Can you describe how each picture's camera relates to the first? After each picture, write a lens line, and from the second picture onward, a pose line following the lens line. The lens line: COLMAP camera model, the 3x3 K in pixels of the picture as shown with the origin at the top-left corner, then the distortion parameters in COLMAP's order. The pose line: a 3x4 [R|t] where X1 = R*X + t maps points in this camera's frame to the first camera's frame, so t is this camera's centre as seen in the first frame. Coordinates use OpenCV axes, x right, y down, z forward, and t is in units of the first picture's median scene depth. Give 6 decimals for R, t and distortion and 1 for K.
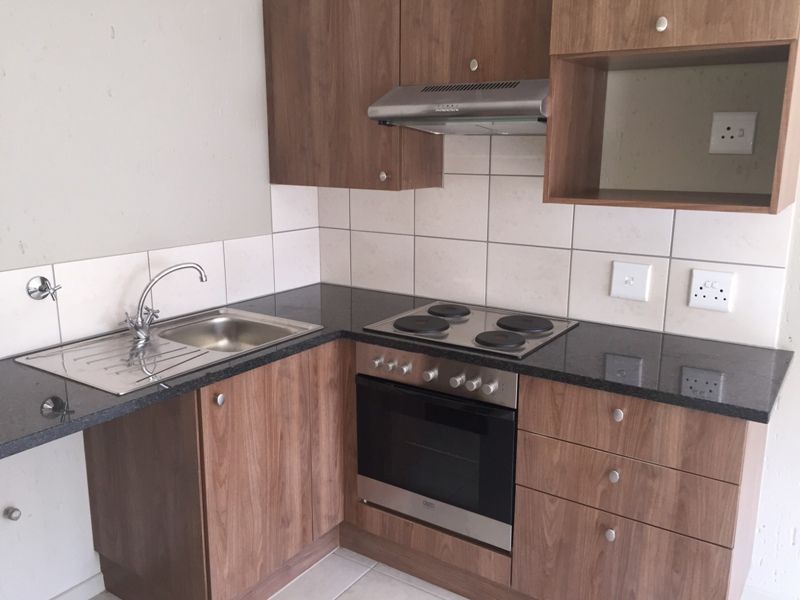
lens RADIAL K [[686.5, 0, 399.5], [0, 686.5, 300.1], [0, 0, 1]] dist [0.001568, -0.005474]
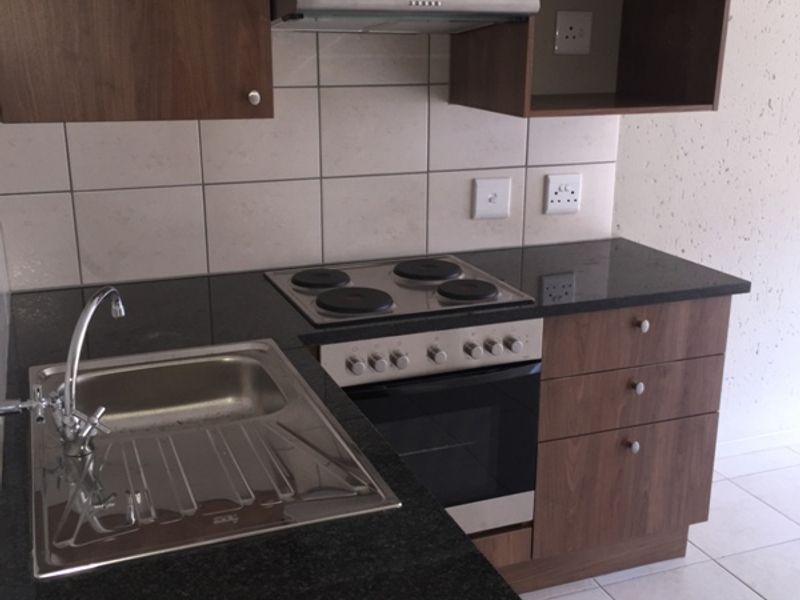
lens RADIAL K [[898.2, 0, 399.7], [0, 898.2, 310.5], [0, 0, 1]] dist [-0.006128, 0.019326]
pose [[0.557832, -0.245327, 0.792867, -0.751159], [0.177502, 0.968476, 0.174780, -0.119837], [-0.810751, 0.043238, 0.583792, 0.440380]]
